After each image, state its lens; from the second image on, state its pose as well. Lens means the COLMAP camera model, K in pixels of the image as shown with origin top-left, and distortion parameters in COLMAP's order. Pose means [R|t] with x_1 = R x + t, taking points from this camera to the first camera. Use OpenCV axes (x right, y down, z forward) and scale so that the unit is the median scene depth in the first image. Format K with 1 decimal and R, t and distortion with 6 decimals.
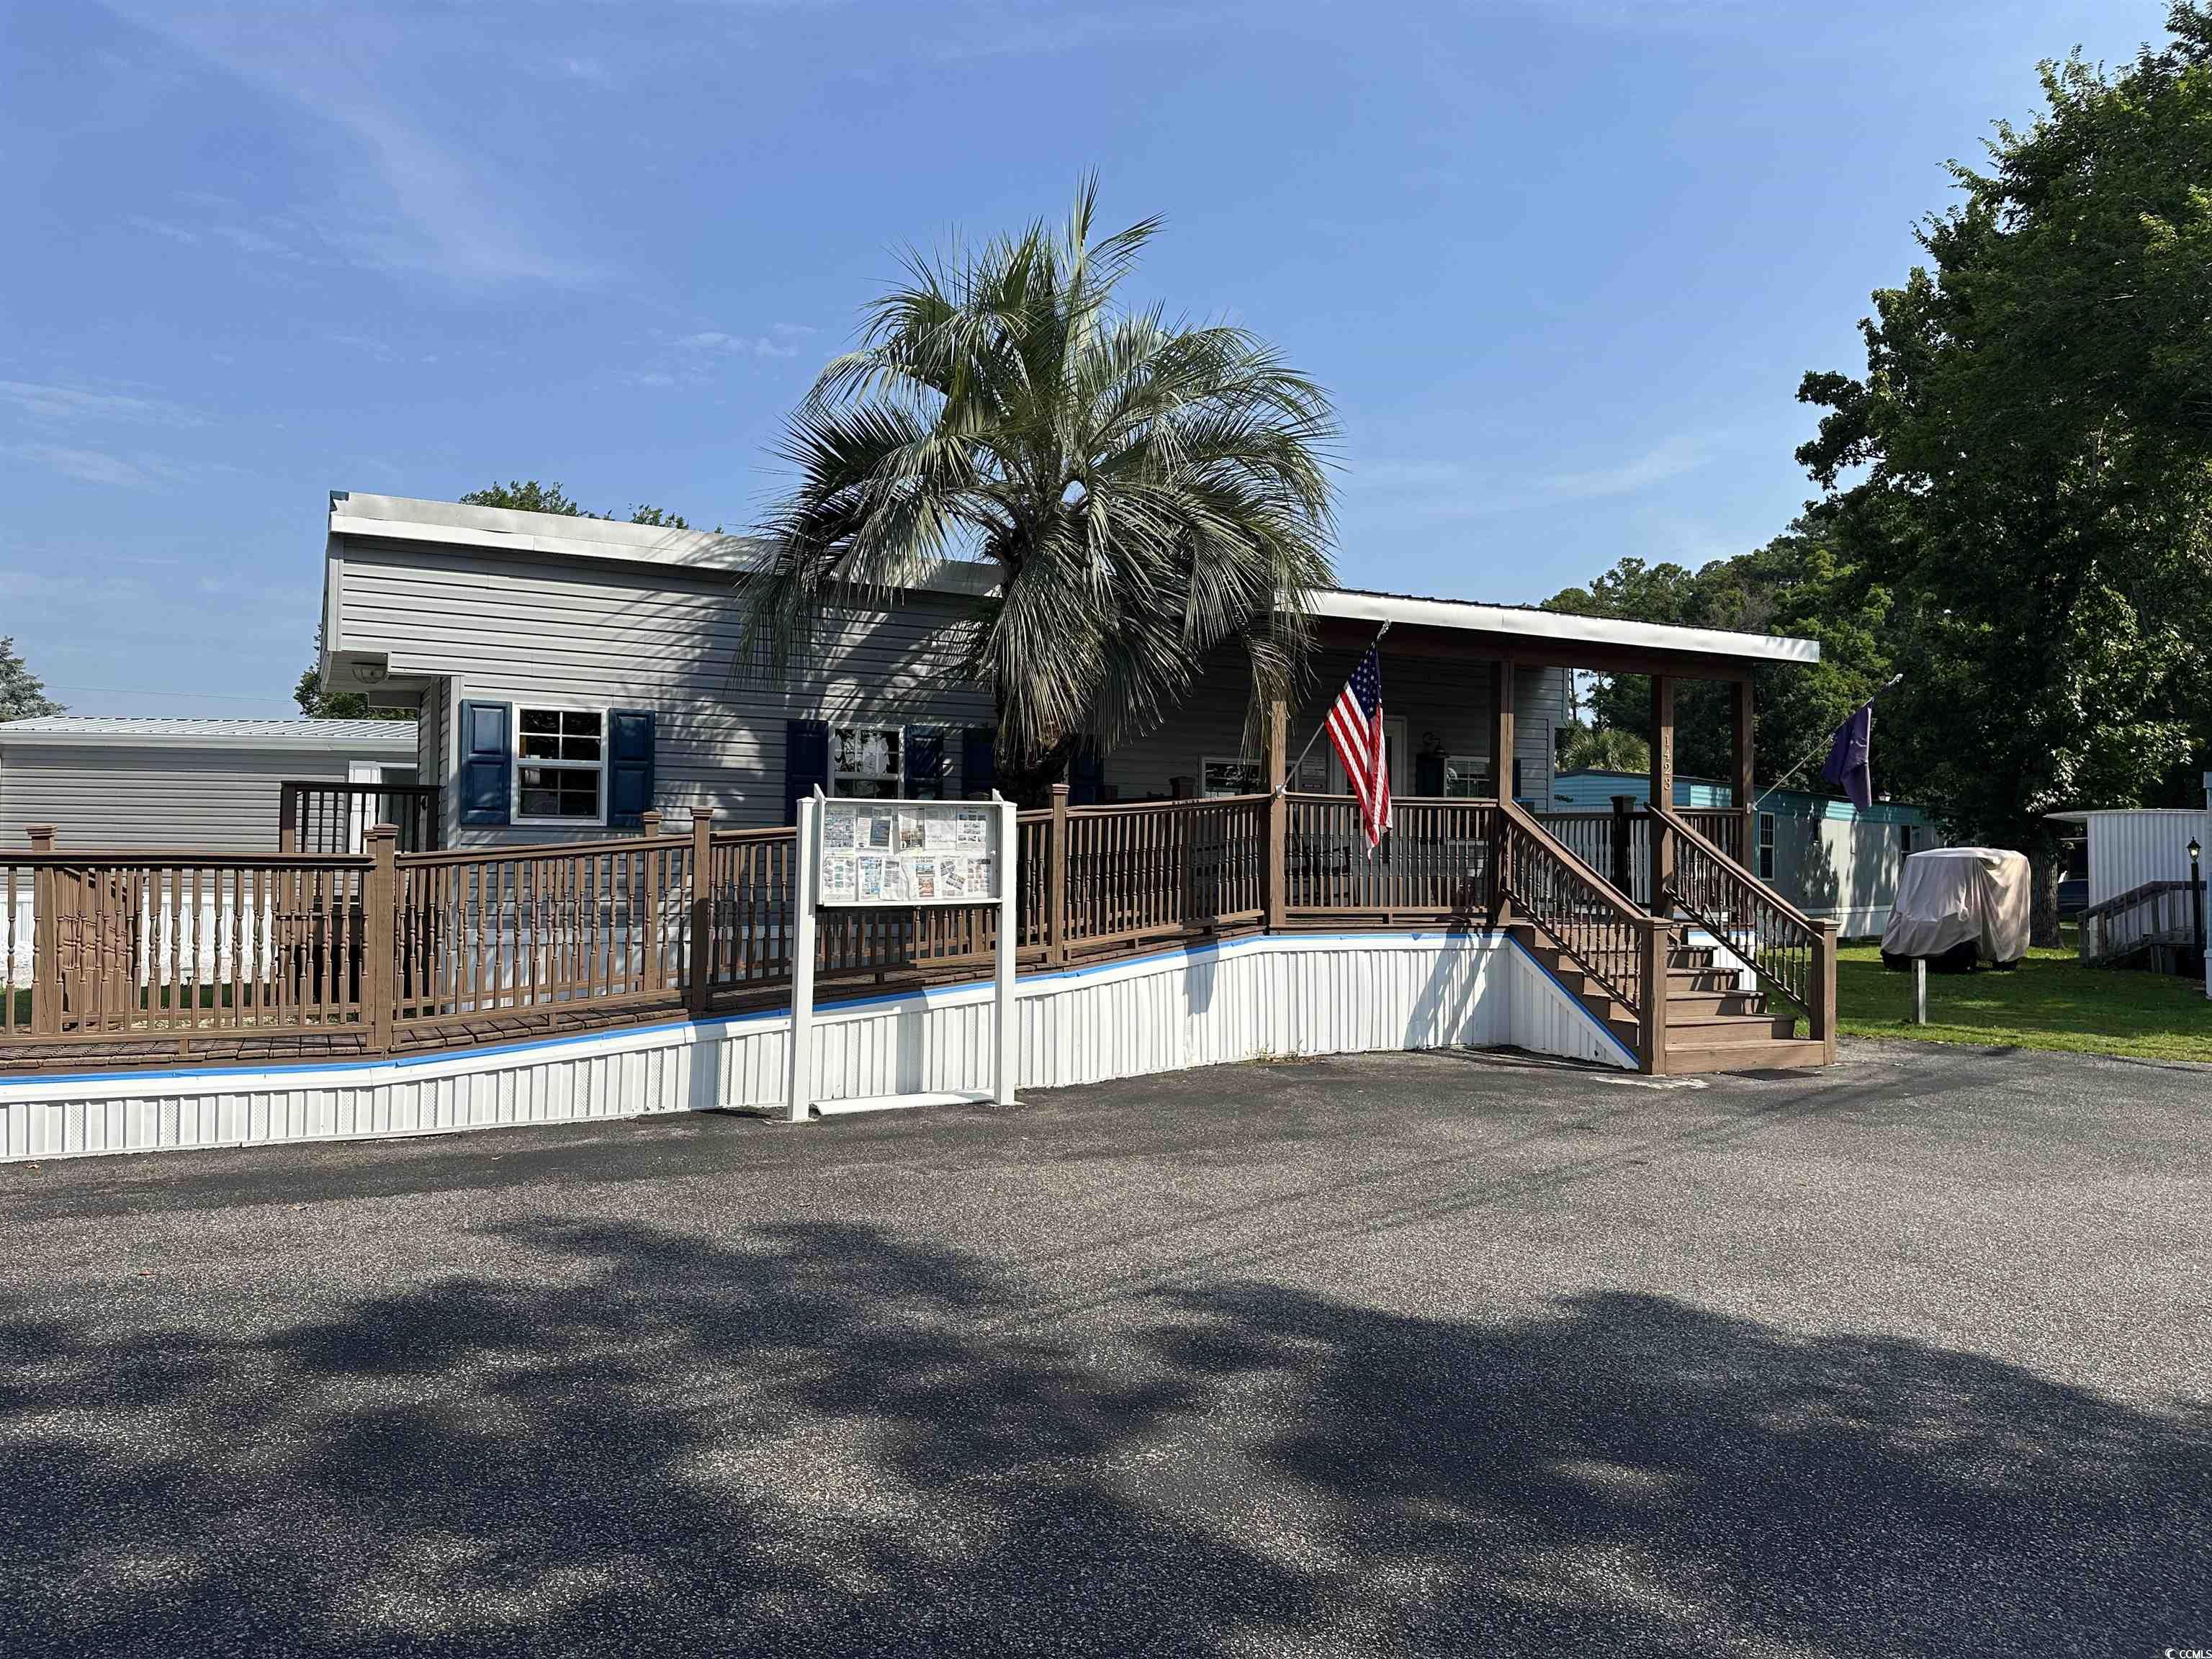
lens RADIAL K [[1534.5, 0, 1106.3], [0, 1534.5, 826.6], [0, 0, 1]] dist [-0.002638, -0.000311]
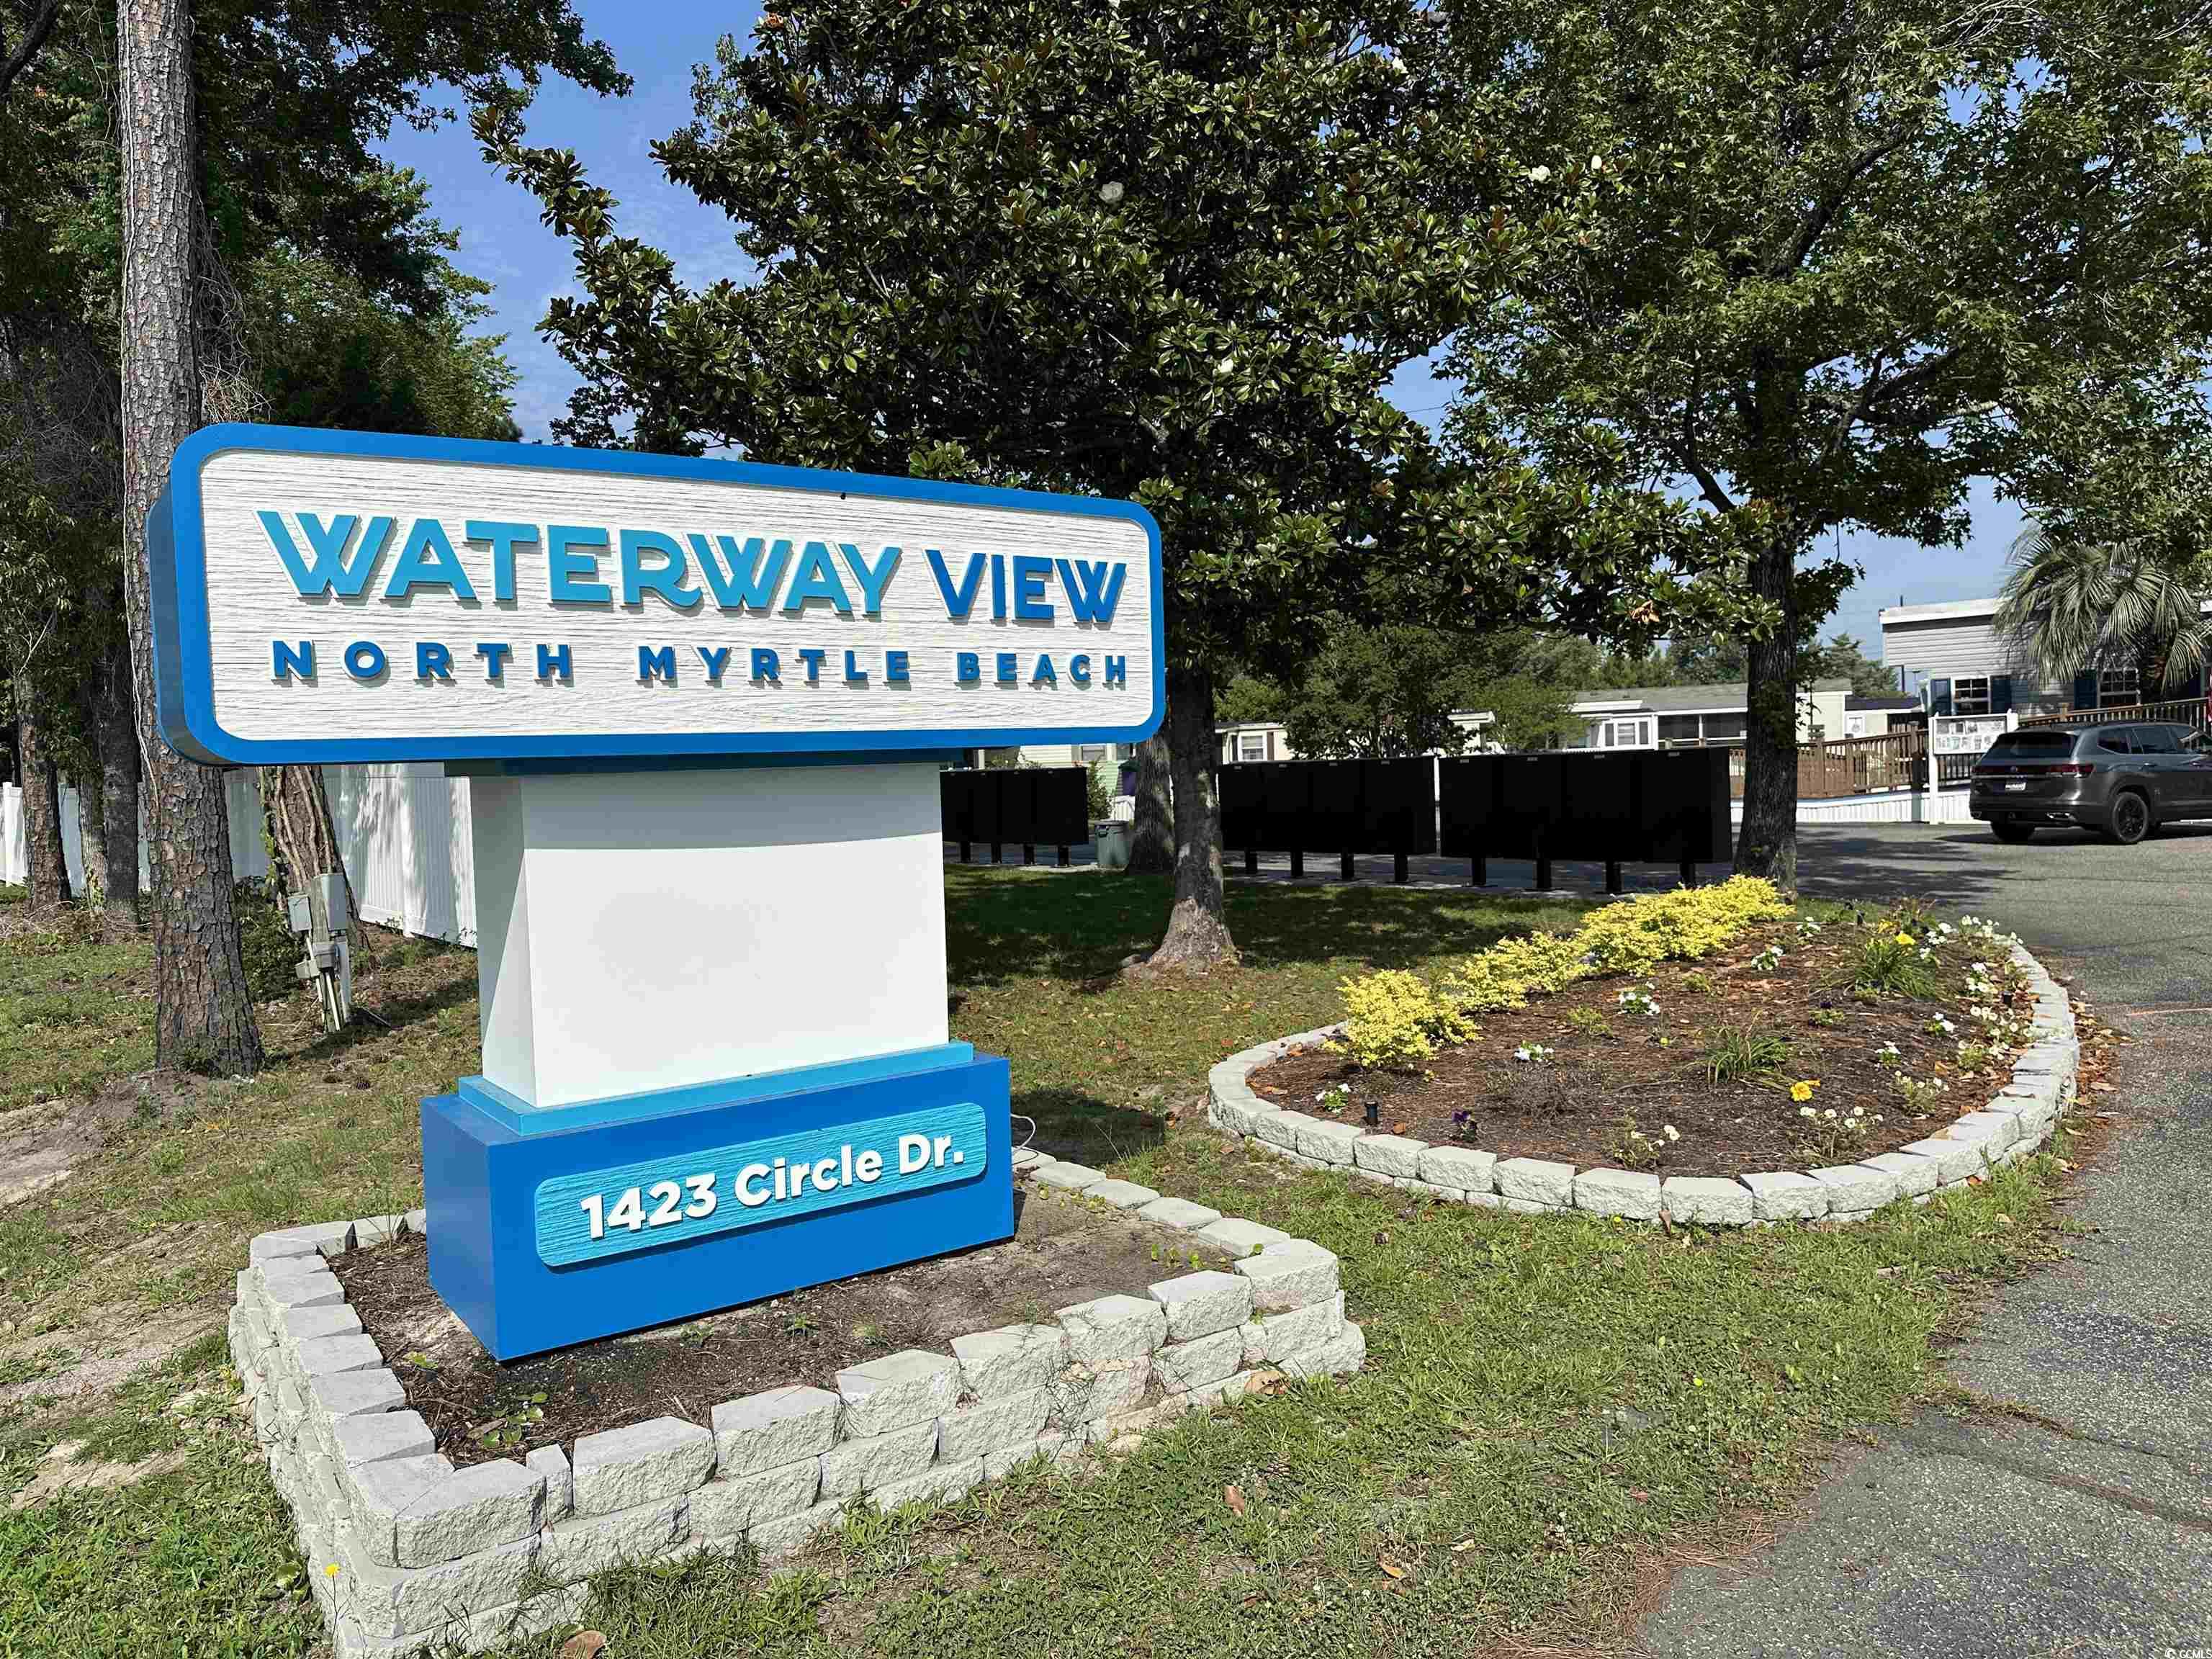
lens RADIAL K [[1534.5, 0, 1105.1], [0, 1534.5, 830.9], [0, 0, 1]] dist [-0.002638, -0.000311]
pose [[0.212150, 0.018921, -0.977054, 1.851368], [0.063039, 0.997465, 0.033005, 0.000385], [0.975202, -0.068595, 0.210420, -0.945464]]
